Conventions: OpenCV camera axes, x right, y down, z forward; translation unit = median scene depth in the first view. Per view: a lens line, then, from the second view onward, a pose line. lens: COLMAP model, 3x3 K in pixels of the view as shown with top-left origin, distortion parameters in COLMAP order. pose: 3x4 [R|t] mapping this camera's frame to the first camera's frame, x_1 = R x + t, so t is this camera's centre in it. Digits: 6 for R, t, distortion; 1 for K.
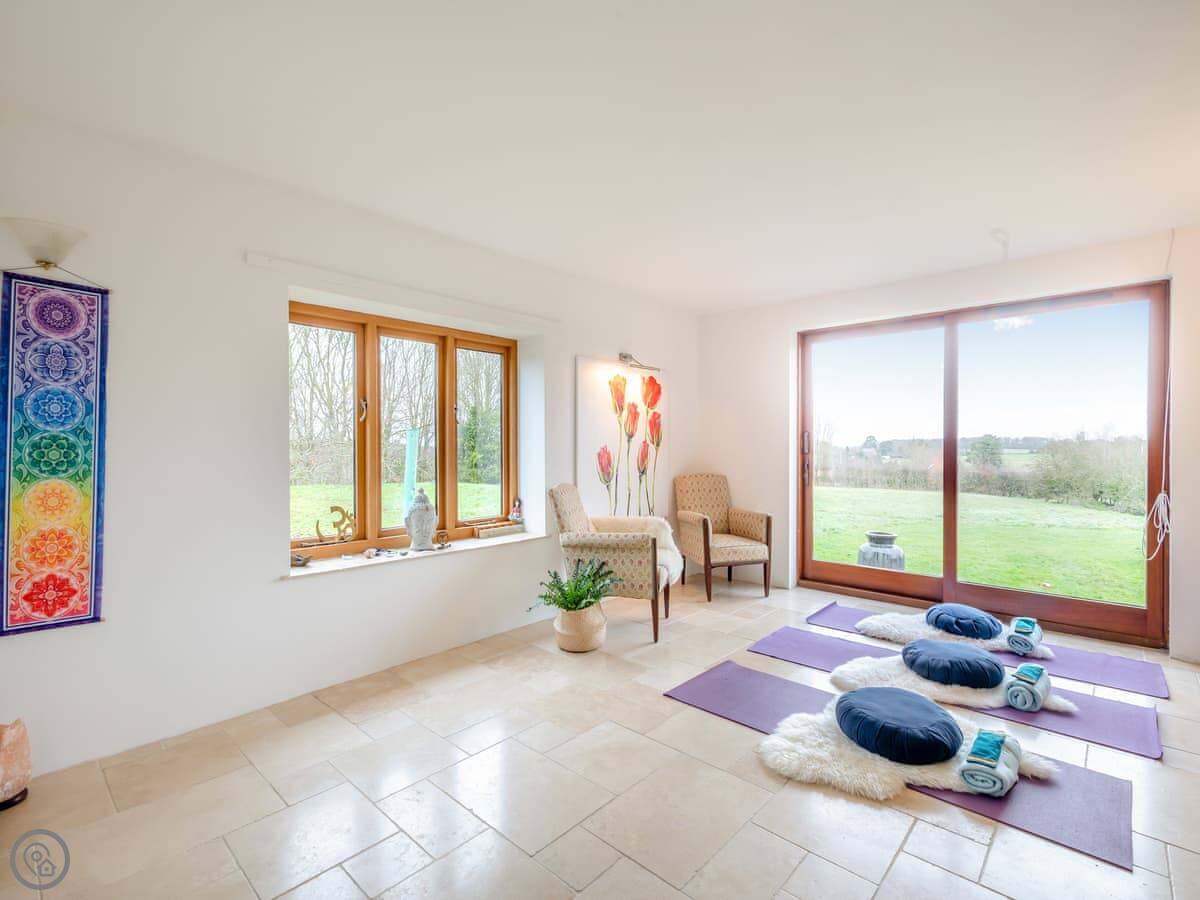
lens RADIAL K [[572.3, 0, 591.4], [0, 572.3, 448.0], [0, 0, 1]] dist [0.022843, -0.004963]
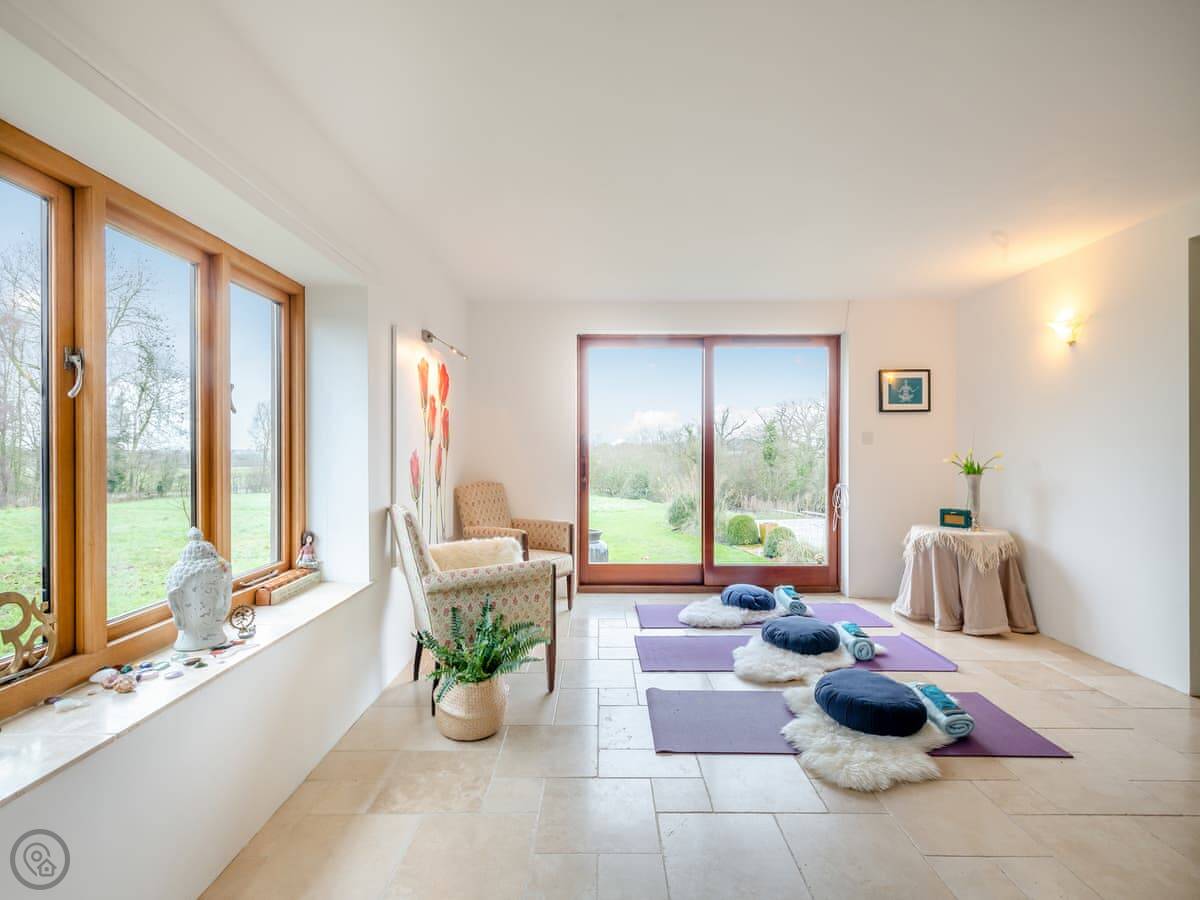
lens RADIAL K [[572.3, 0, 599.8], [0, 572.3, 448.2], [0, 0, 1]] dist [0.022843, -0.004963]
pose [[0.726558, 0.001795, 0.687103, -0.384527], [0.001655, 0.999989, -0.004362, -0.003219], [-0.687103, 0.004306, 0.726547, 0.347199]]
